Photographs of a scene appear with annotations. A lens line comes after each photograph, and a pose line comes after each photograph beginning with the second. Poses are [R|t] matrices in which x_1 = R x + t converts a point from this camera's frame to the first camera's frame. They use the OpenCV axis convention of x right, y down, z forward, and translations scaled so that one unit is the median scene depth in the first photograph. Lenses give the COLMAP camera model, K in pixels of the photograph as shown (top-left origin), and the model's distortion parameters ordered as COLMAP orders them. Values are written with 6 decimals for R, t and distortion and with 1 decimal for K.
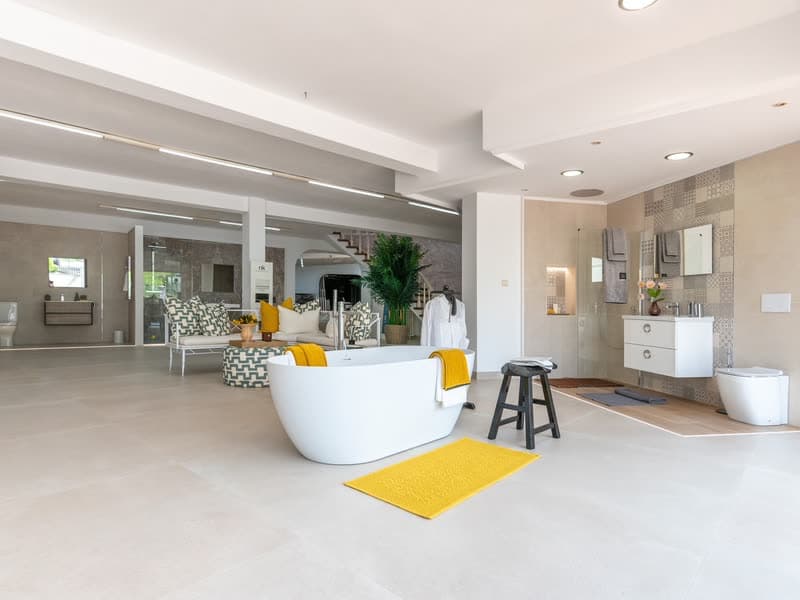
lens RADIAL K [[471.9, 0, 400.0], [0, 471.9, 300.0], [0, 0, 1]] dist [0.000235, -0.000134]
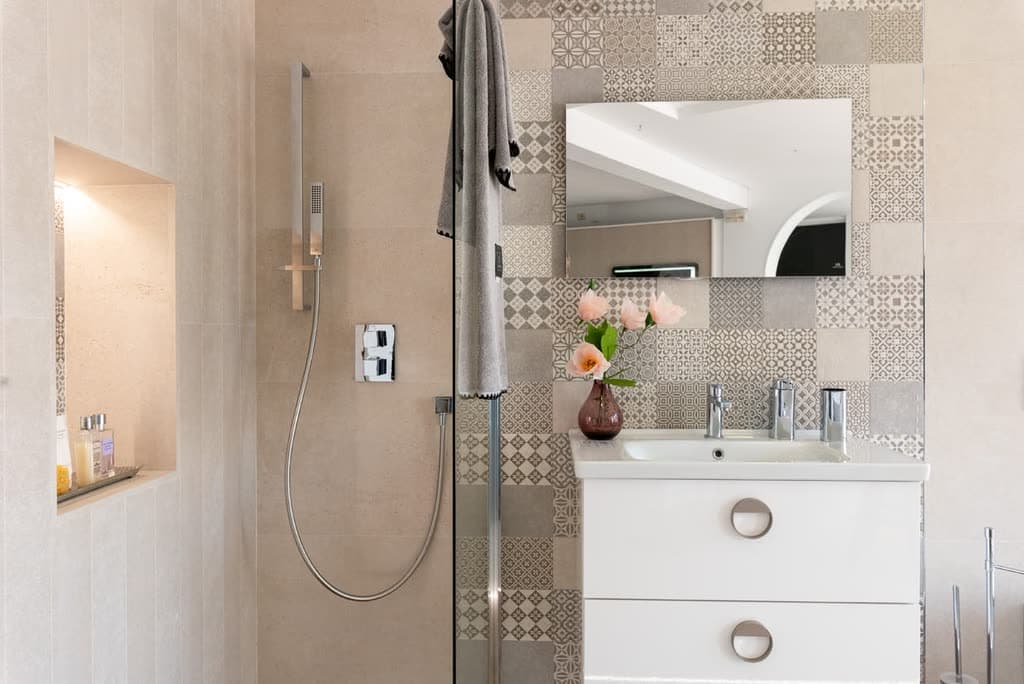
lens RADIAL K [[739.4, 0, 512.0], [0, 739.4, 342.0], [0, 0, 1]] dist [-0.004074, -0.001400]
pose [[0.246272, -0.020830, 0.968977, 0.211662], [-0.003261, 0.999746, 0.022320, -0.030764], [-0.969195, -0.008656, 0.246142, 1.201401]]
